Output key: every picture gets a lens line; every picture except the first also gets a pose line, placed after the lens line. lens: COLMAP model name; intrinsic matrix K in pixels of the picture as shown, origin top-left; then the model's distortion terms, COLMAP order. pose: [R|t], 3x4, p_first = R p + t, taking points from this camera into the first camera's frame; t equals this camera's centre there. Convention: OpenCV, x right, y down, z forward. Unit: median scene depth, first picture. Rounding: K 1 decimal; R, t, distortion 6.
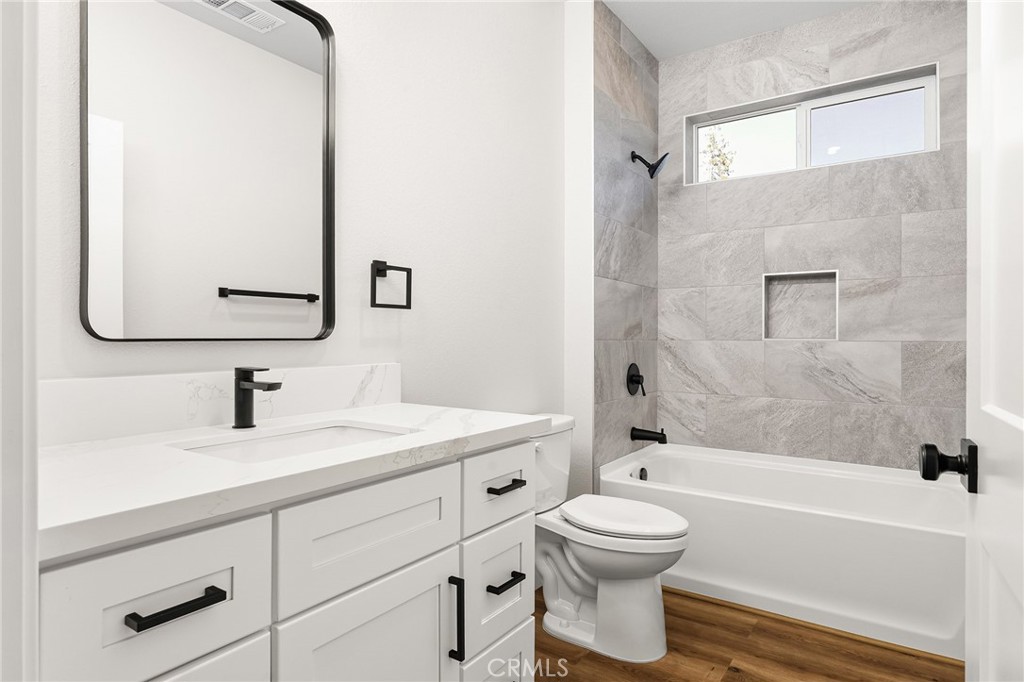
lens RADIAL K [[571.8, 0, 519.8], [0, 571.8, 338.6], [0, 0, 1]] dist [-0.035486, -0.000514]
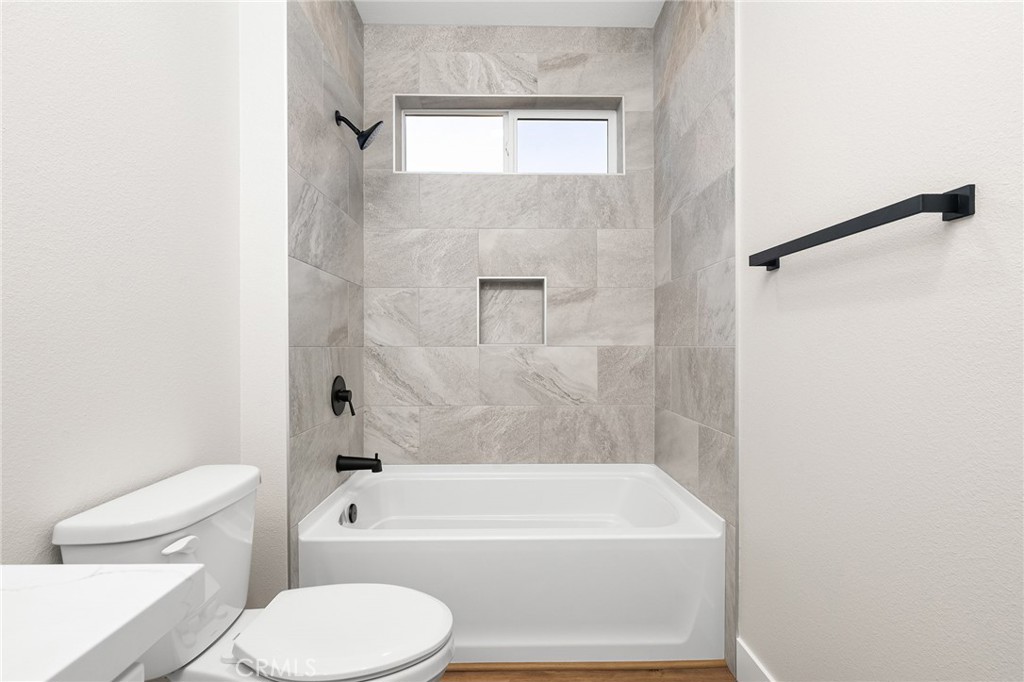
lens RADIAL K [[483.1, 0, 516.2], [0, 483.1, 346.3], [0, 0, 1]] dist [-0.005859, -0.000569]
pose [[0.825438, -0.006381, 0.564456, 0.022480], [0.005708, 0.999979, 0.002958, 0.001257], [-0.564463, 0.000780, 0.825458, 0.305092]]
